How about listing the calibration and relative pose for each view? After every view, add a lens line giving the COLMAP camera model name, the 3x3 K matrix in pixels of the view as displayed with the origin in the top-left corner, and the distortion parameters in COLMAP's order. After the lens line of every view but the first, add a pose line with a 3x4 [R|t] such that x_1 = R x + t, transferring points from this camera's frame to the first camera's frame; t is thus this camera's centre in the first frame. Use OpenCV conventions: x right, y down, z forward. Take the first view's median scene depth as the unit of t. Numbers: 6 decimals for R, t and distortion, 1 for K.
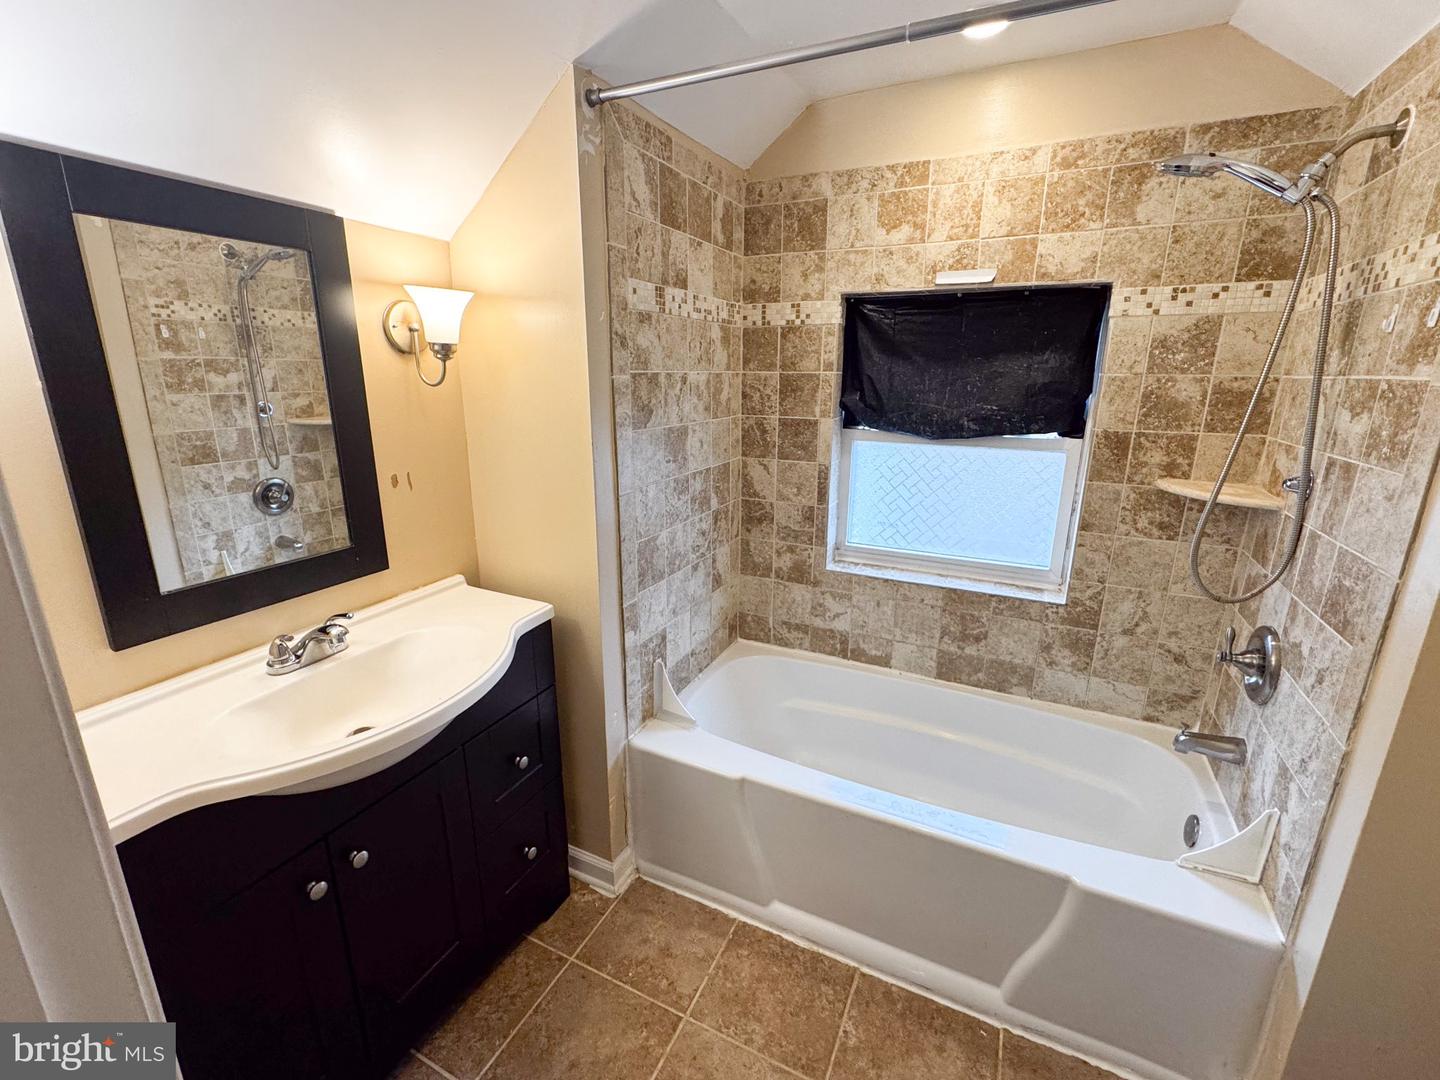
lens RADIAL K [[617.4, 0, 719.9], [0, 617.4, 537.5], [0, 0, 1]] dist [-0.003850, 0.000123]
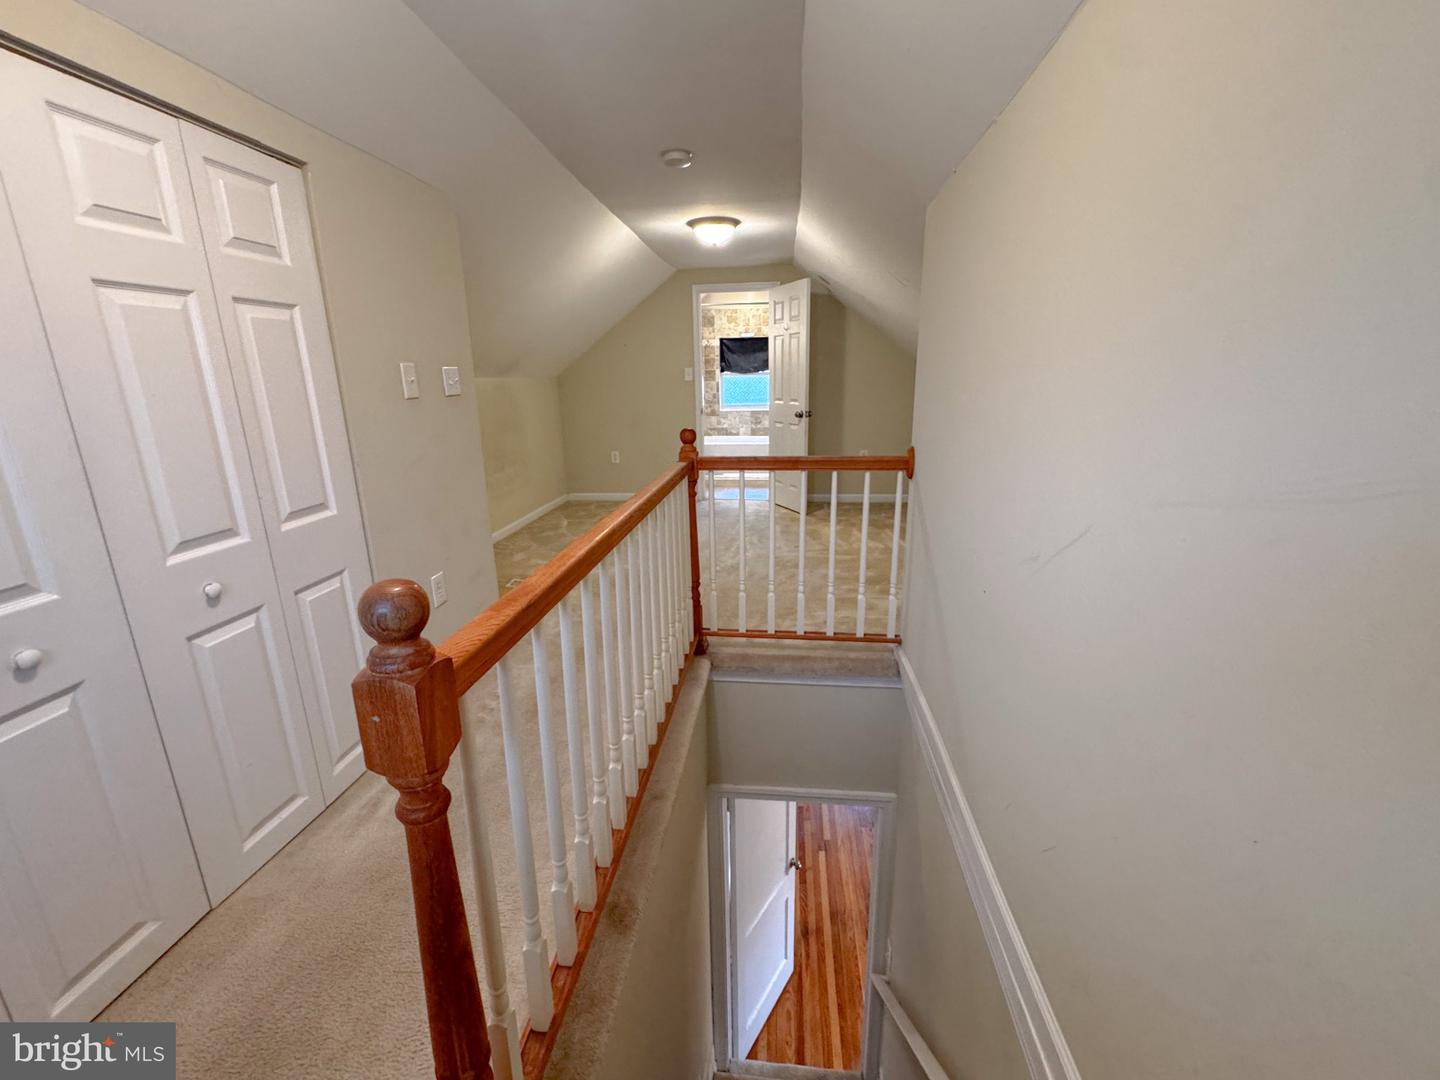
lens RADIAL K [[617.4, 0, 720.7], [0, 617.4, 537.7], [0, 0, 1]] dist [-0.003850, 0.000123]
pose [[0.942357, -0.109296, 0.316255, -1.293954], [0.109628, 0.993831, 0.016801, 0.894148], [-0.316140, 0.018838, 0.948526, -2.999420]]
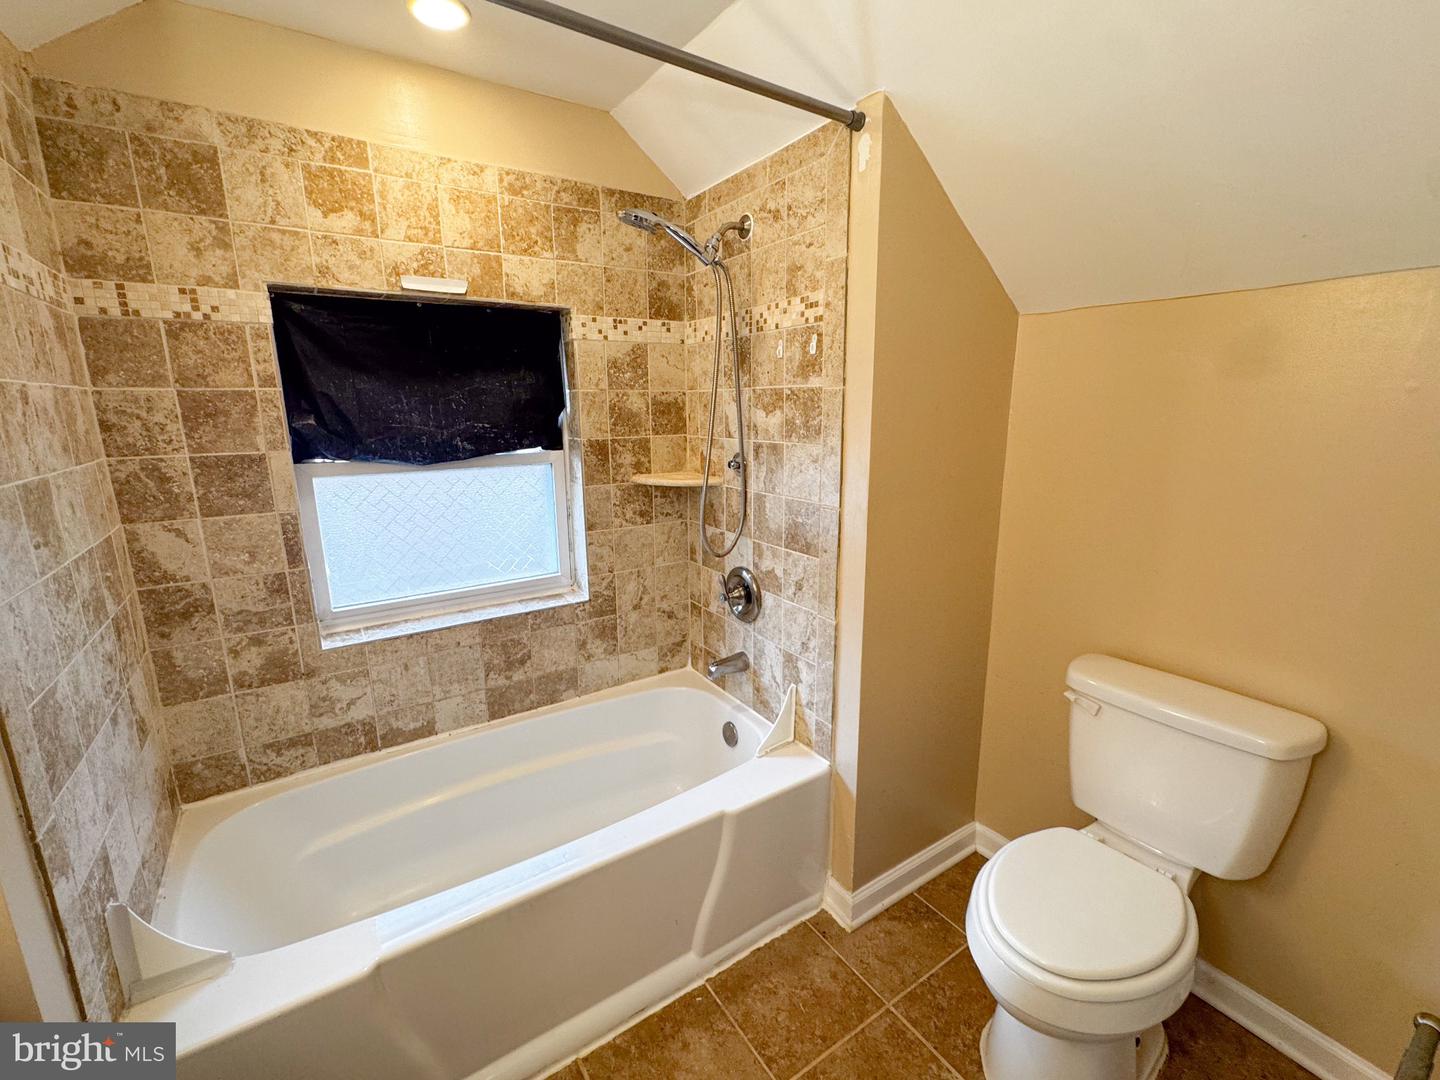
lens RADIAL K [[617.4, 0, 720.6], [0, 617.4, 538.0], [0, 0, 1]] dist [-0.003850, 0.000123]
pose [[0.505075, -0.193253, 0.841162, -0.222791], [0.235492, 0.968486, 0.081104, -0.031879], [-0.830327, 0.157124, 0.534668, 0.210320]]
